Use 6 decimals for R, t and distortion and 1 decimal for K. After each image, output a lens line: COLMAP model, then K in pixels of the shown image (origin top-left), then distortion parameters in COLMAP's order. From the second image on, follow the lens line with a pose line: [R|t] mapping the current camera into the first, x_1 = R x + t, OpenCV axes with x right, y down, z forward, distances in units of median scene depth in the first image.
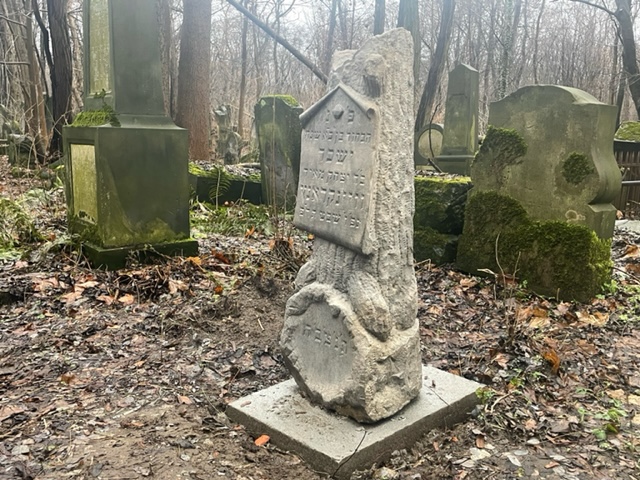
lens RADIAL K [[586.6, 0, 322.3], [0, 586.6, 237.3], [0, 0, 1]] dist [0.045186, 0.000000]
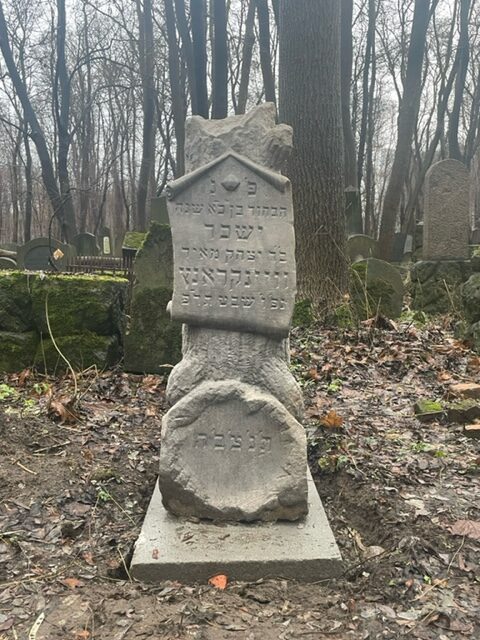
lens RADIAL K [[586.6, 0, 236.2], [0, 586.6, 326.7], [0, 0, 1]] dist [0.045186, 0.000000]
pose [[0.681948, -0.083546, 0.726614, -0.601995], [0.115570, 0.993283, 0.005741, -0.001970], [-0.722213, 0.080060, 0.687022, 0.382713]]
